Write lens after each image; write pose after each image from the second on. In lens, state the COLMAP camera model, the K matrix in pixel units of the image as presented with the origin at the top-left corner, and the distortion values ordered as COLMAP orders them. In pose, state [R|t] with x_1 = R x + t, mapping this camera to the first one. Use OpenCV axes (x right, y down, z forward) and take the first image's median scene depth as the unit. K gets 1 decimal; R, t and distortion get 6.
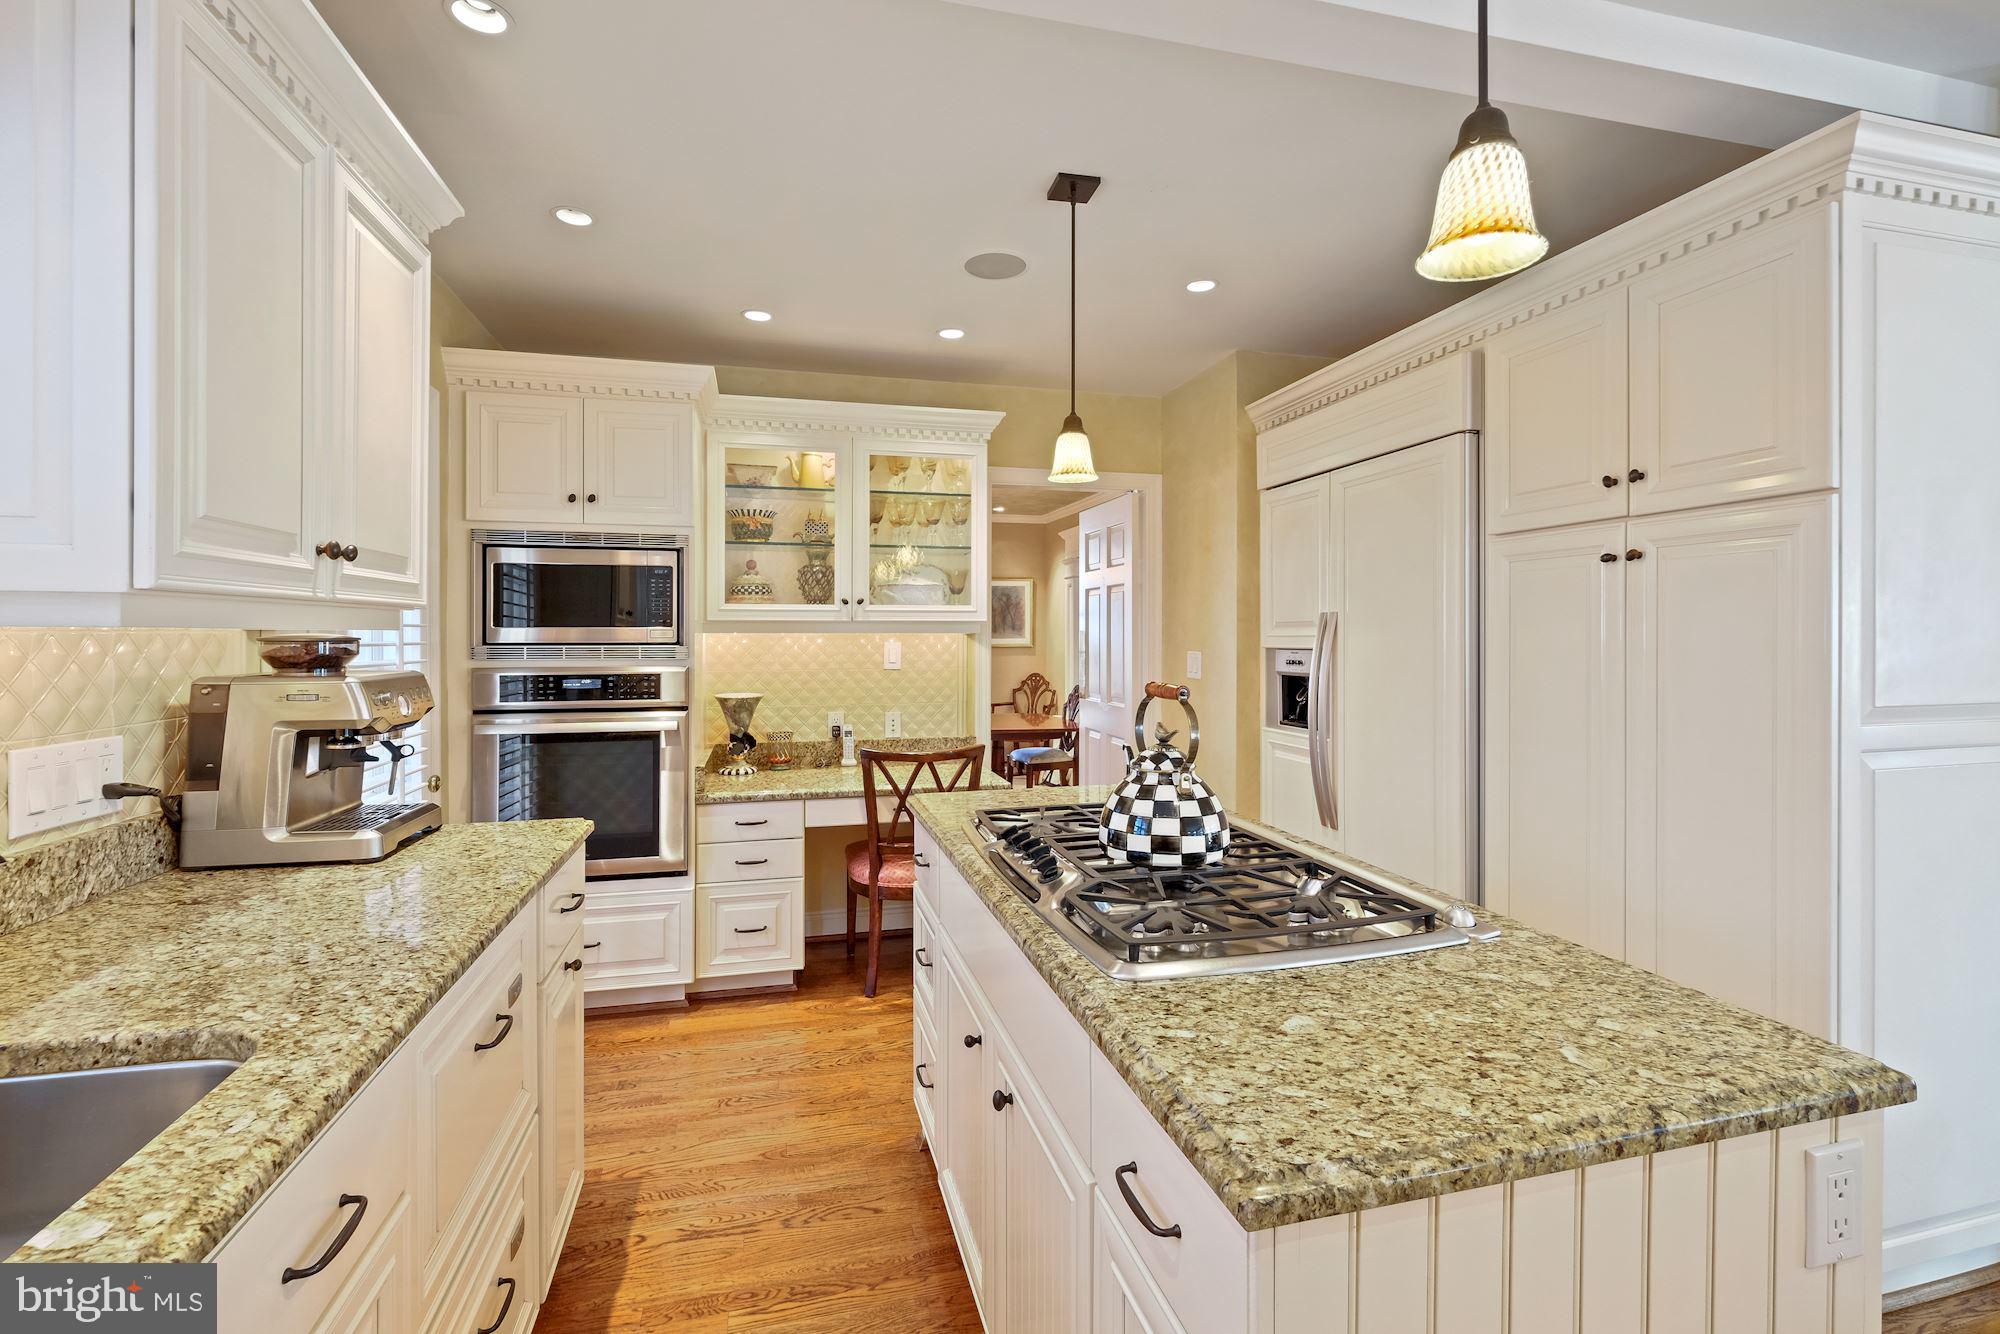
lens RADIAL K [[877.6, 0, 1005.7], [0, 877.6, 645.6], [0, 0, 1]] dist [-0.004723, 0.001089]
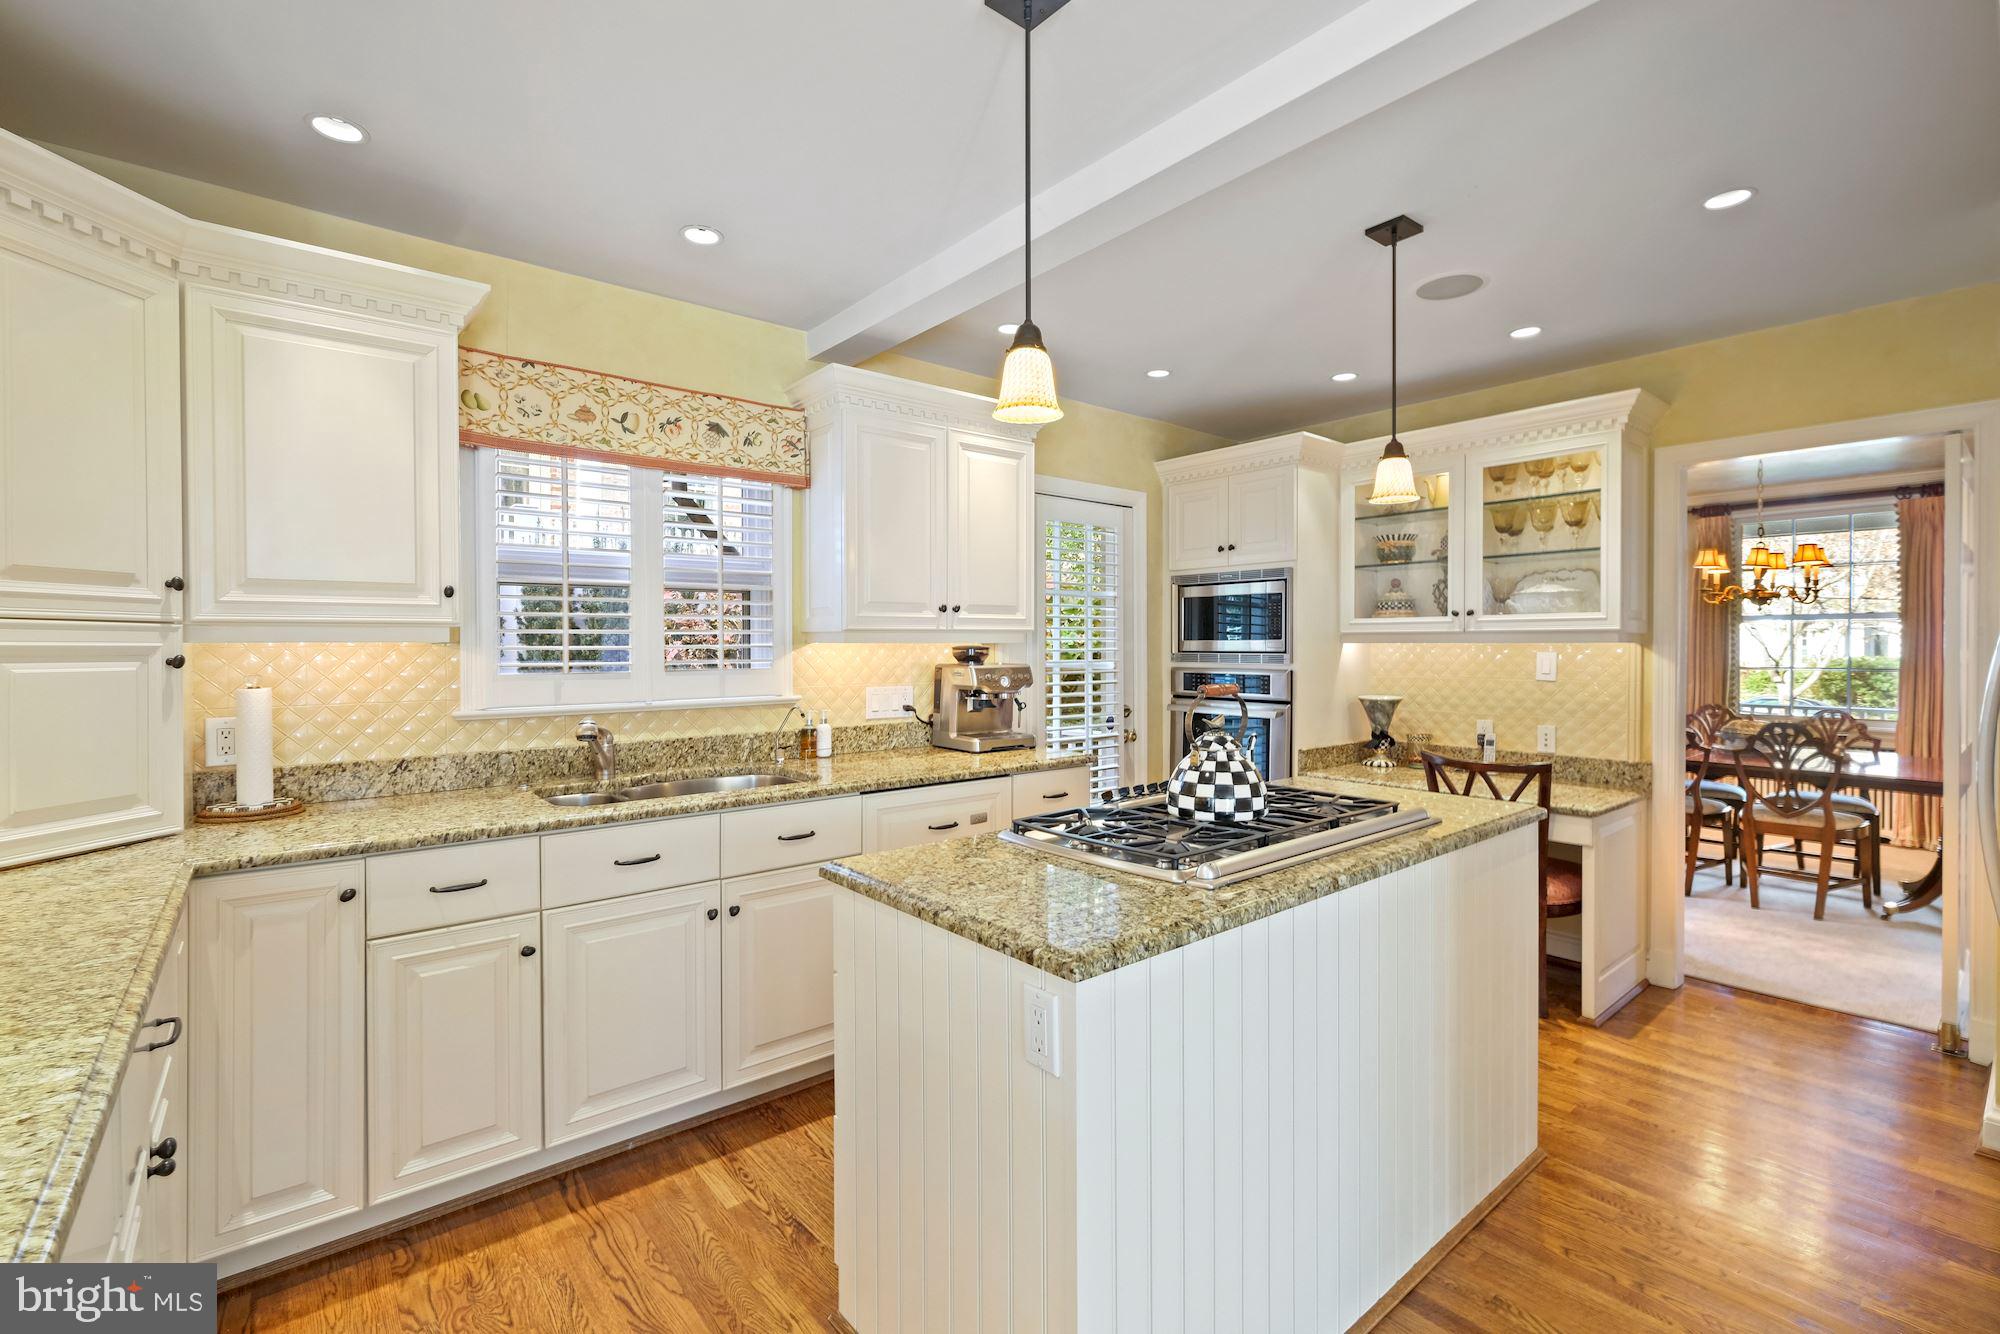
lens RADIAL K [[877.6, 0, 1013.0], [0, 877.6, 654.2], [0, 0, 1]] dist [-0.004723, 0.001089]
pose [[0.430157, 0.008751, -0.902712, 0.558356], [-0.009257, 0.999943, 0.005283, -0.001988], [0.902707, 0.006084, 0.430214, 0.076315]]
